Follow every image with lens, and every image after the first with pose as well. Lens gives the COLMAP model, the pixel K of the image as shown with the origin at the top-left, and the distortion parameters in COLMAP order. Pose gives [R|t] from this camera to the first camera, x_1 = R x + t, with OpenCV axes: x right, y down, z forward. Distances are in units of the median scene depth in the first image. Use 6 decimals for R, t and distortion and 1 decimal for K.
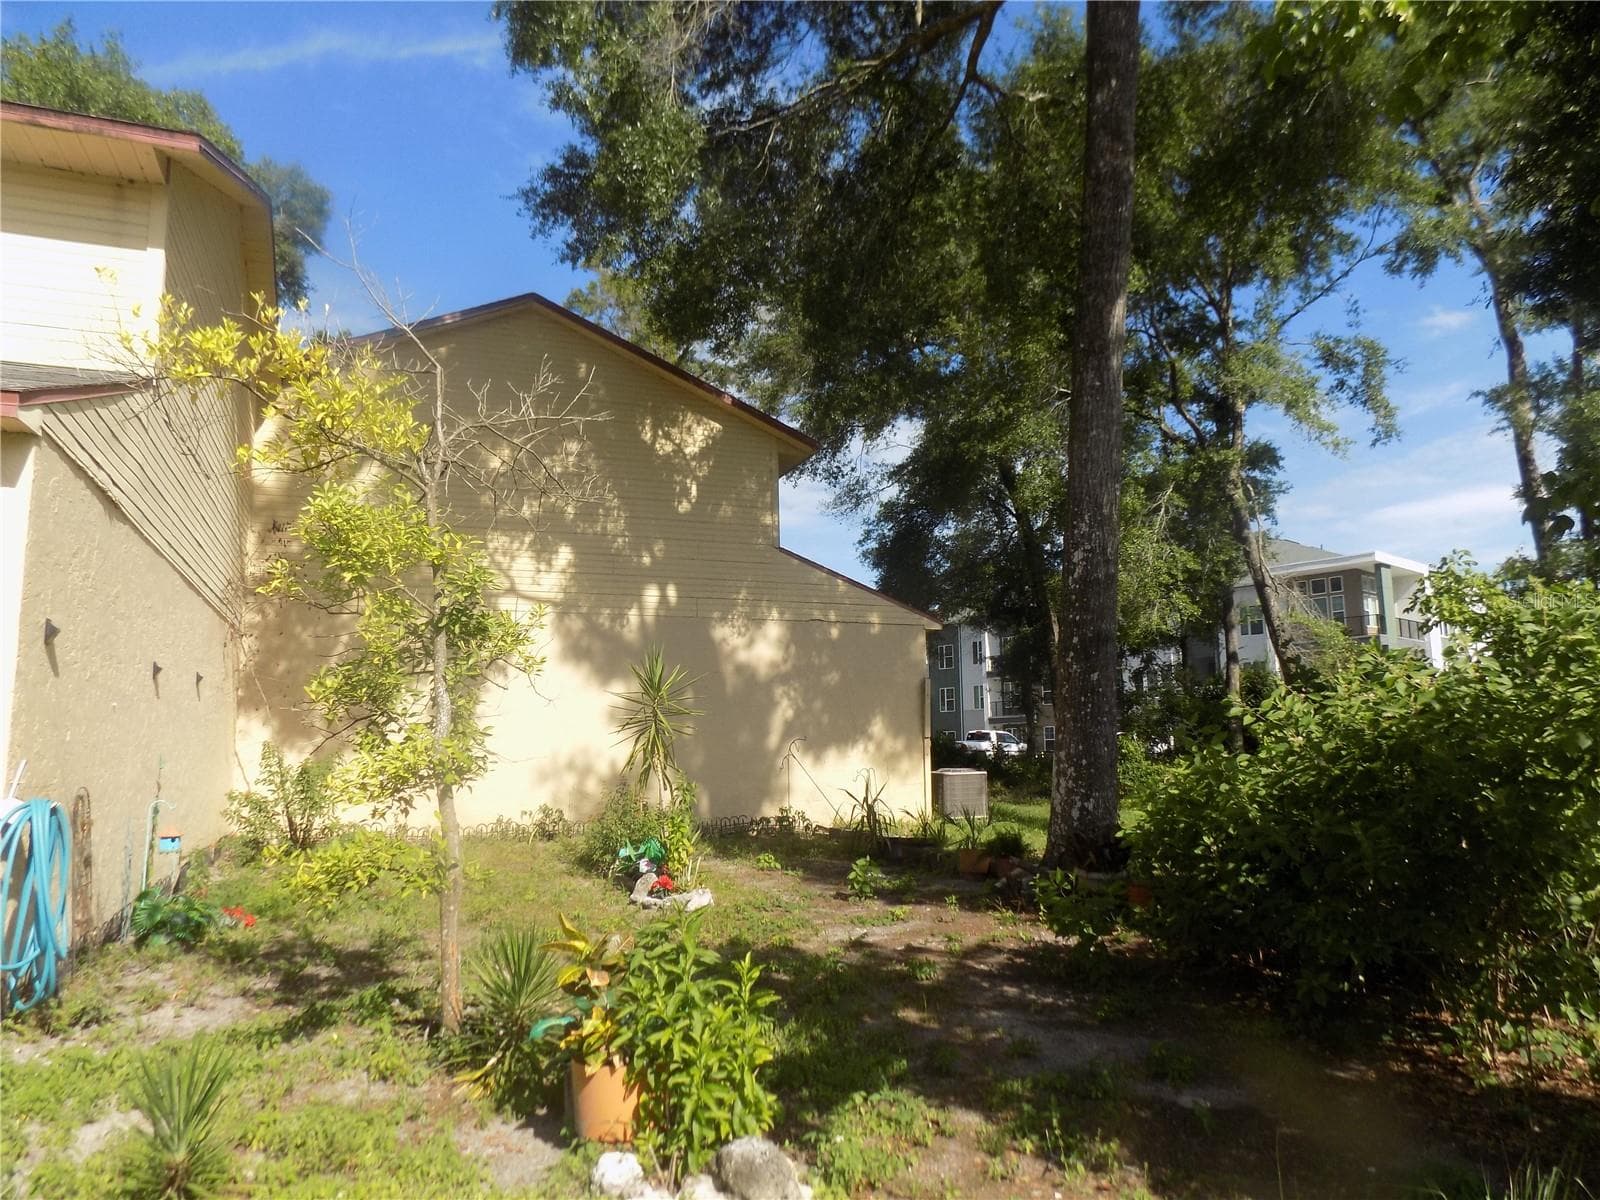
lens RADIAL K [[1093.1, 0, 803.4], [0, 1093.1, 596.4], [0, 0, 1]] dist [-0.071087, 0.089124]
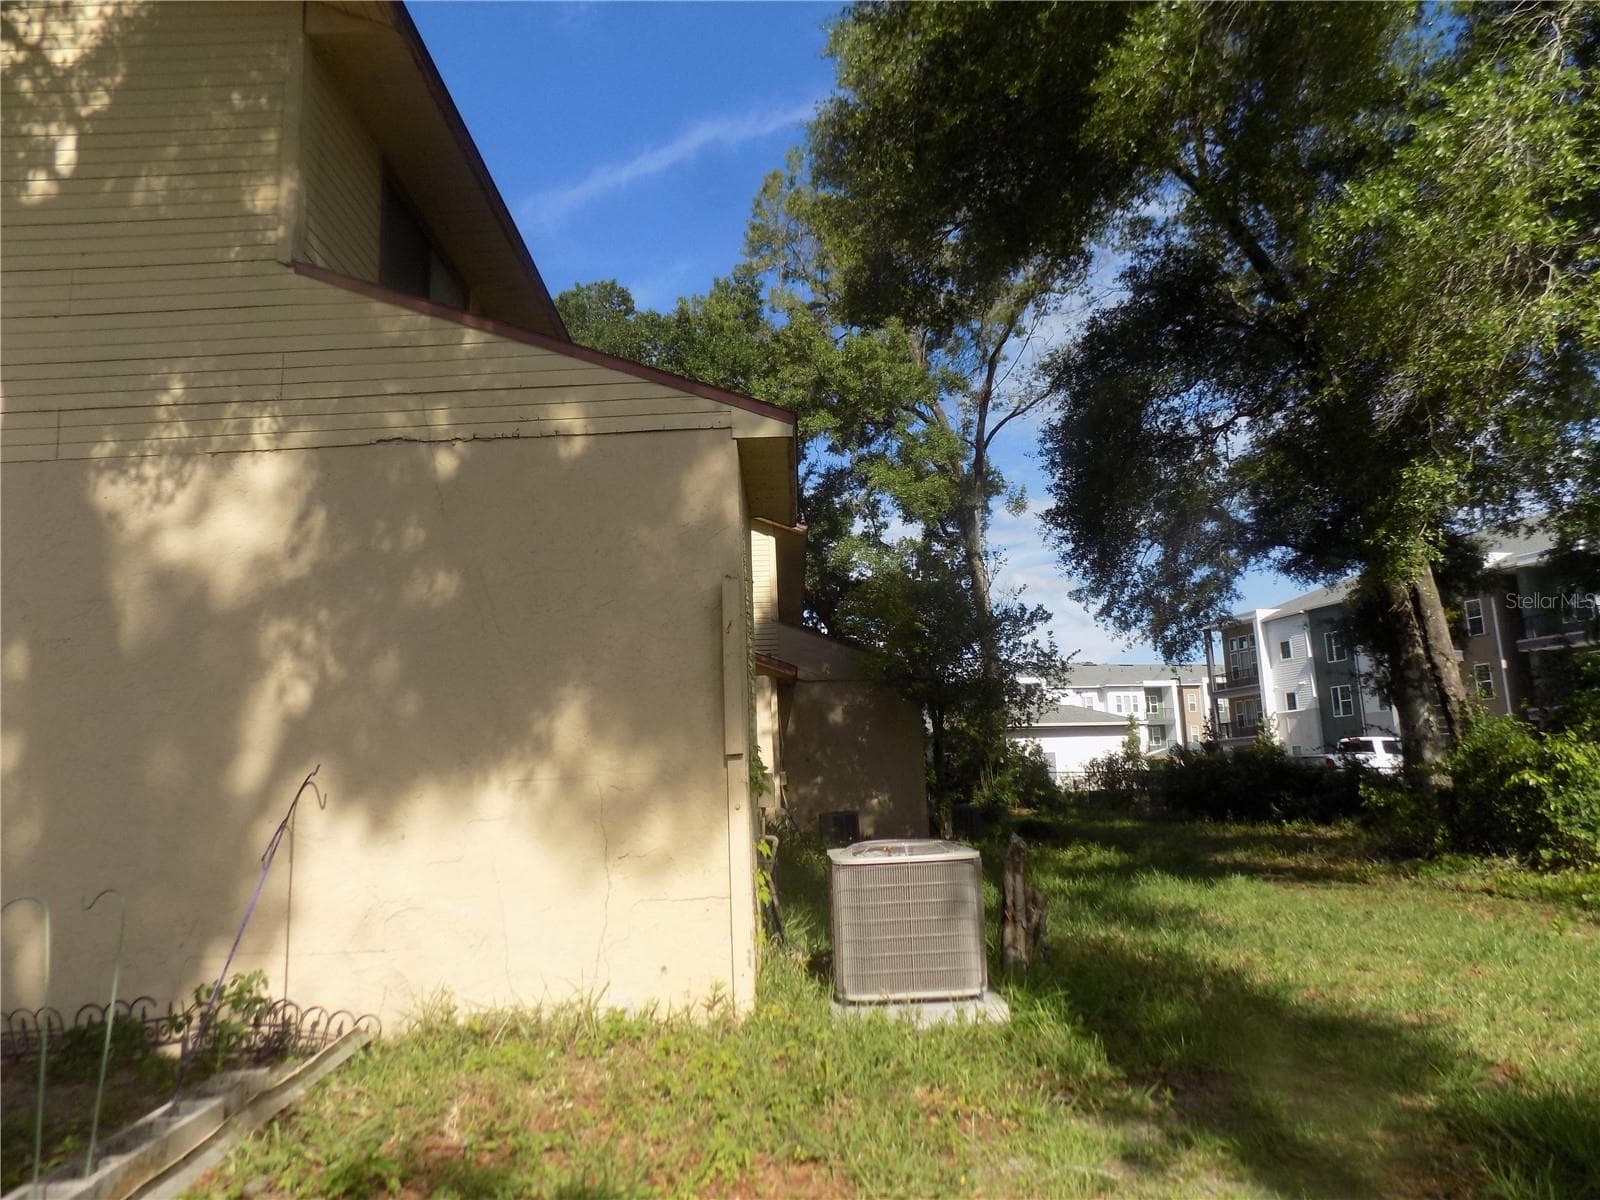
lens RADIAL K [[1093.1, 0, 803.4], [0, 1093.1, 596.4], [0, 0, 1]] dist [-0.071087, 0.089124]
pose [[0.920787, -0.104898, -0.375695, 0.274673], [0.087009, 0.994129, -0.064323, 0.112374], [0.380237, 0.026539, 0.924508, 0.734549]]
